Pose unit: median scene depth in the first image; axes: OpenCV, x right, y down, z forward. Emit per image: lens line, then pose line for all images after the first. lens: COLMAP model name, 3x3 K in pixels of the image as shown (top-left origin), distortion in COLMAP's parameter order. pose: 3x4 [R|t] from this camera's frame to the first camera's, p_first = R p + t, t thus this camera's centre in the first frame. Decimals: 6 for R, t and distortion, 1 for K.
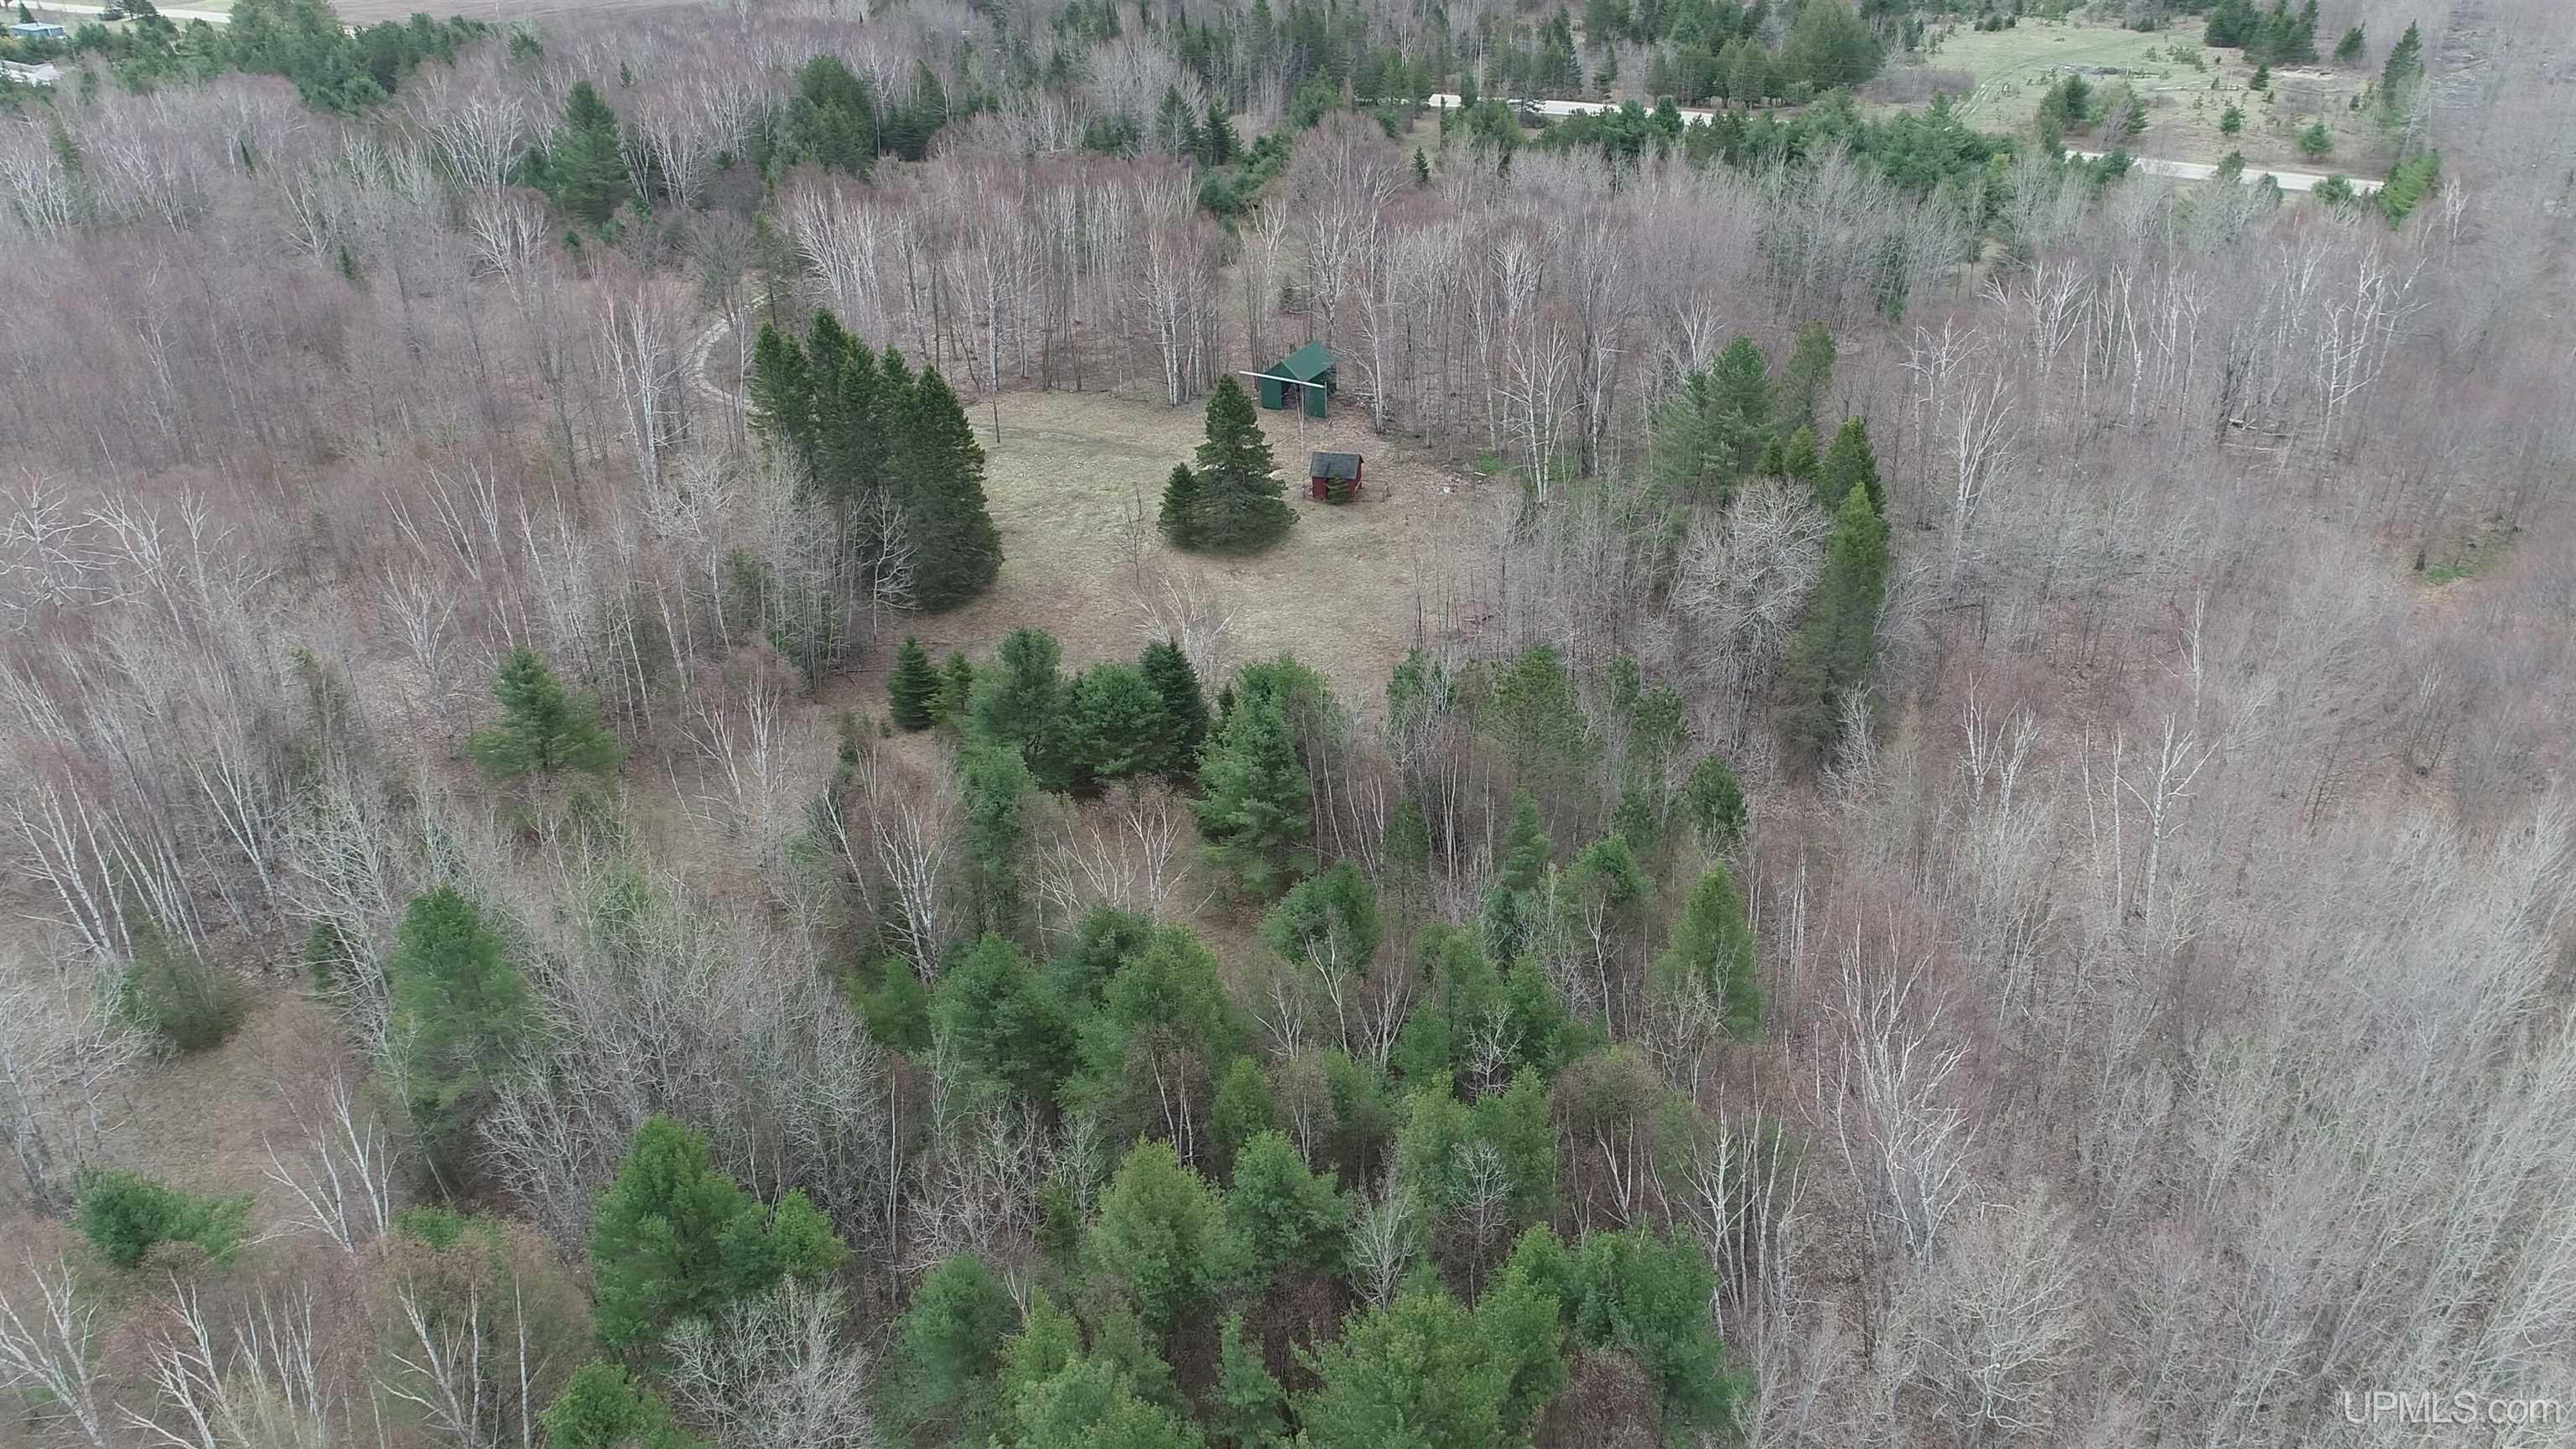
lens RADIAL K [[1801.5, 0, 1288.0], [0, 1801.5, 724.5], [0, 0, 1]] dist [-0.000498, 0.002621]
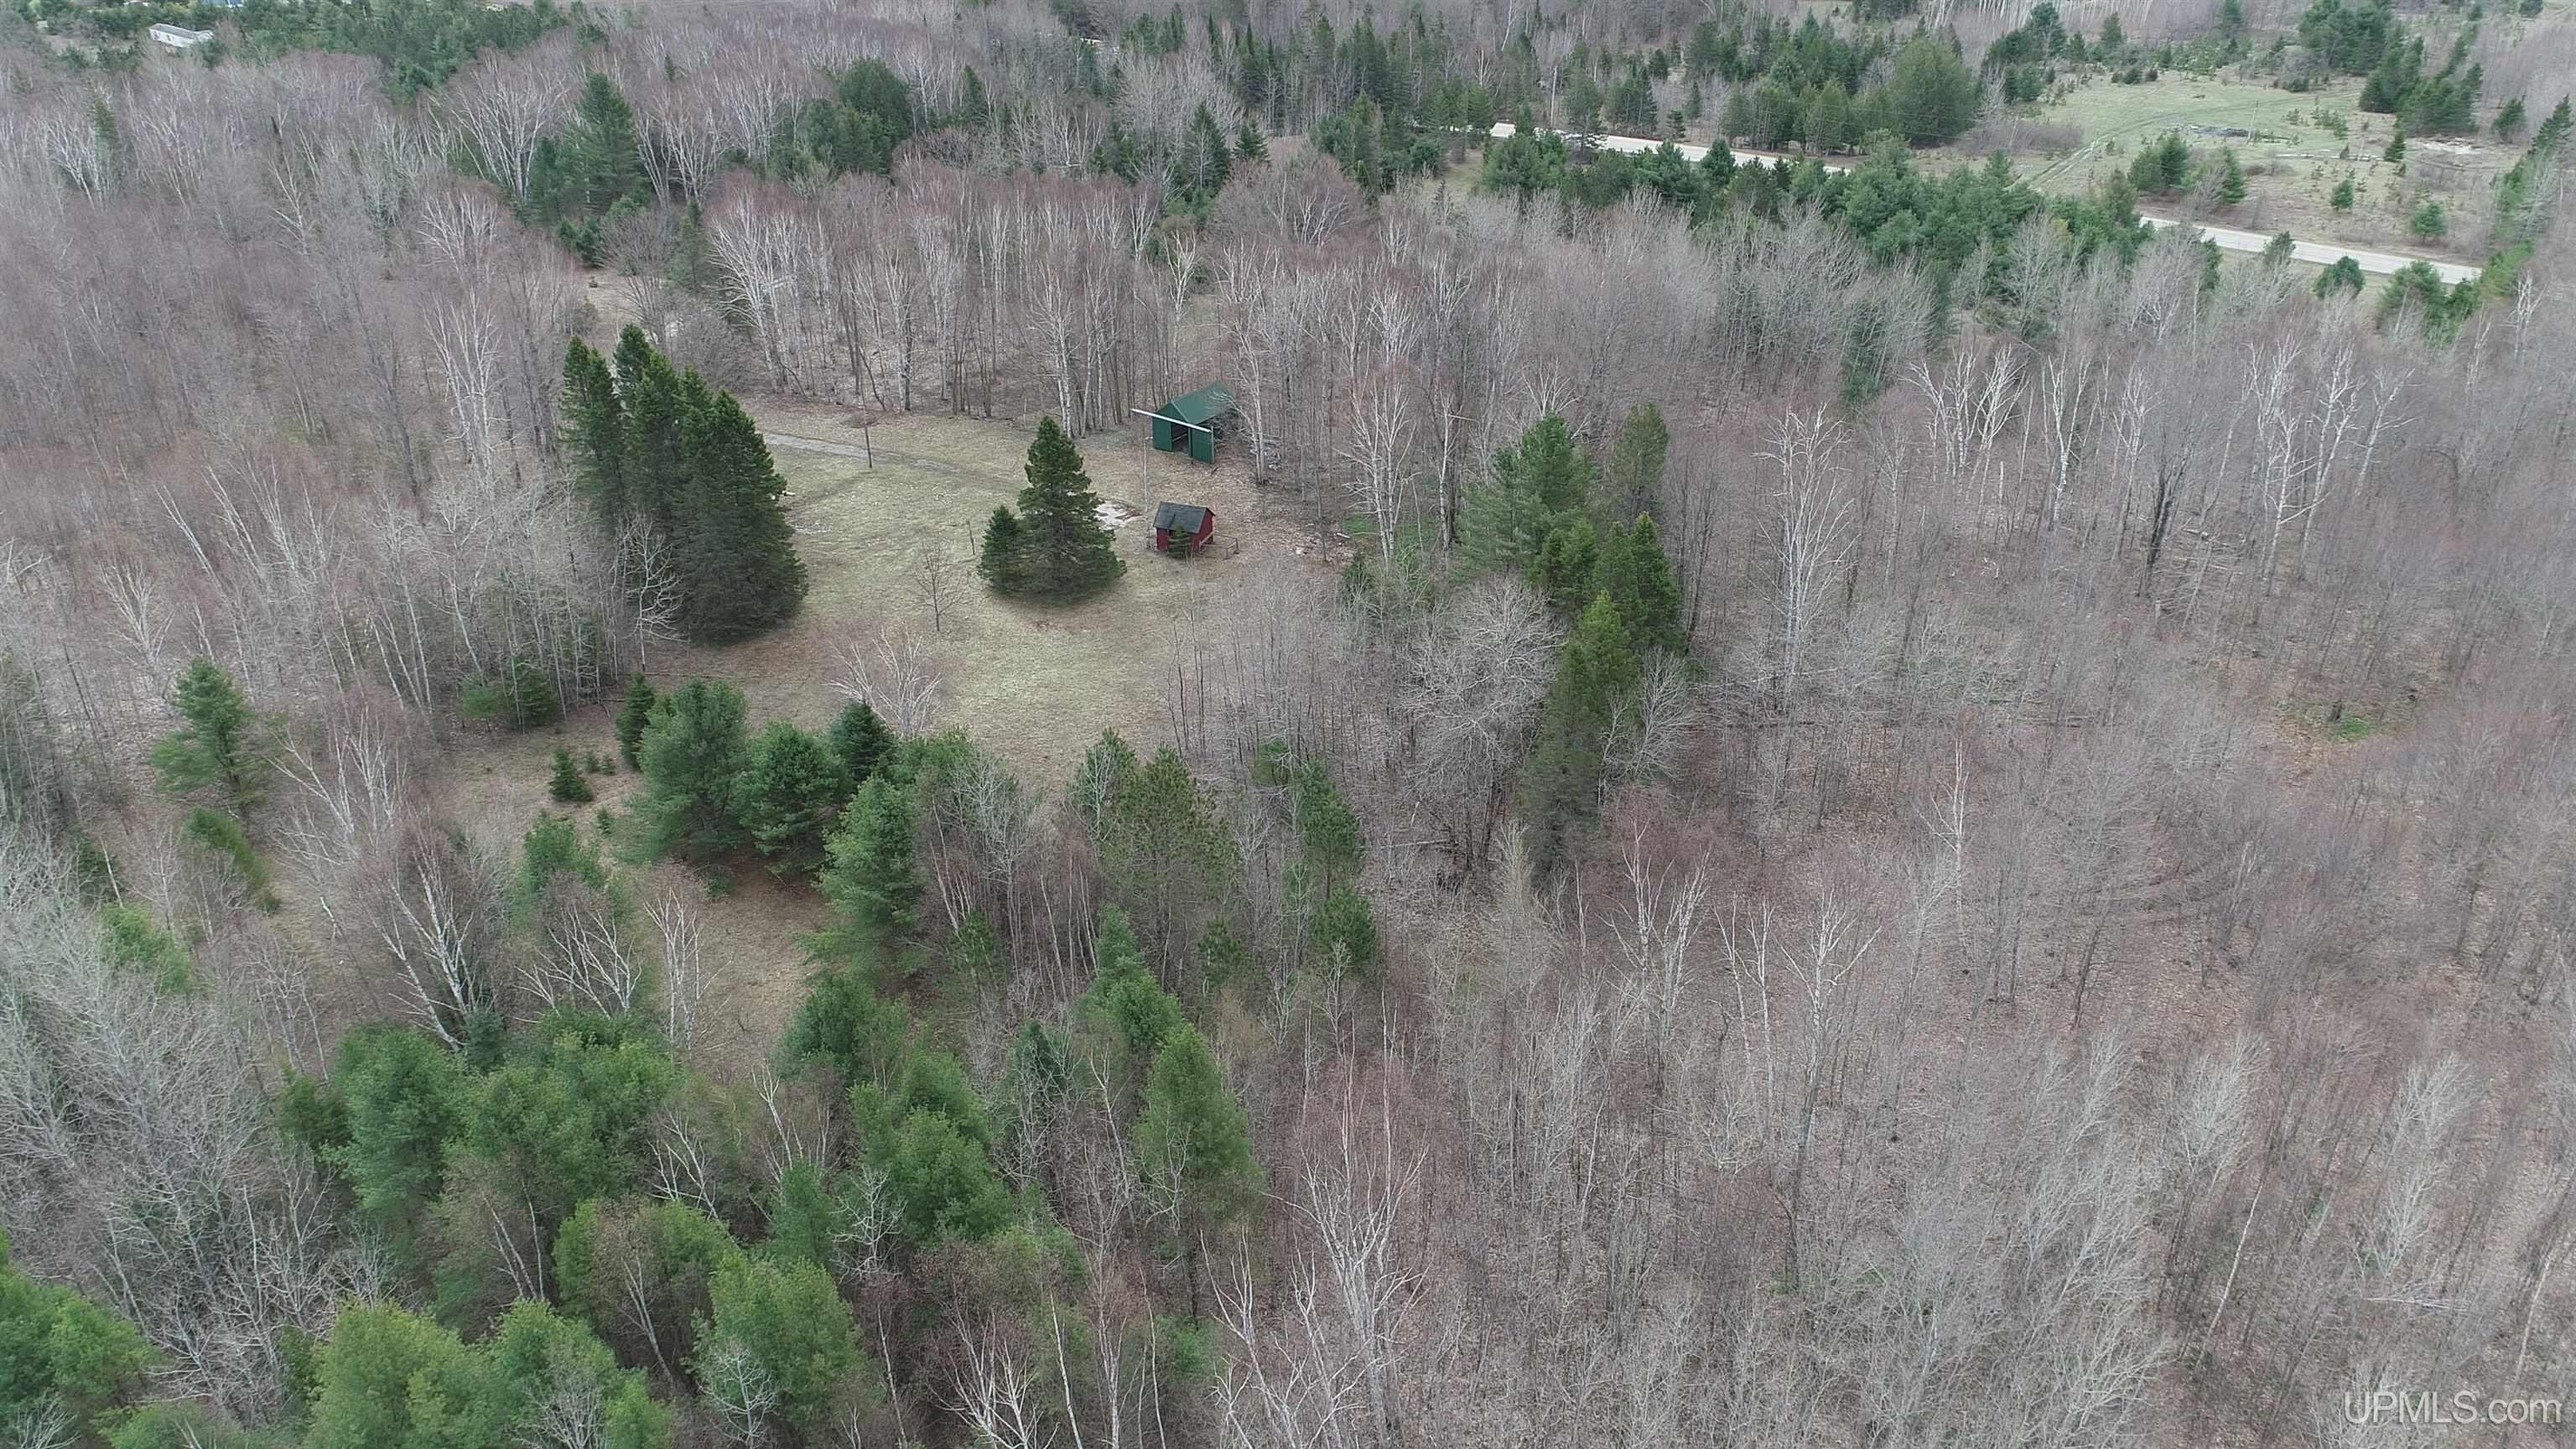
lens RADIAL K [[1801.5, 0, 1288.0], [0, 1801.5, 724.5], [0, 0, 1]] dist [-0.000498, 0.002621]
pose [[0.992202, 0.079478, -0.096016, 0.134166], [-0.079914, 0.996802, -0.000695, -0.028235], [0.095653, 0.008363, 0.995380, 0.042555]]
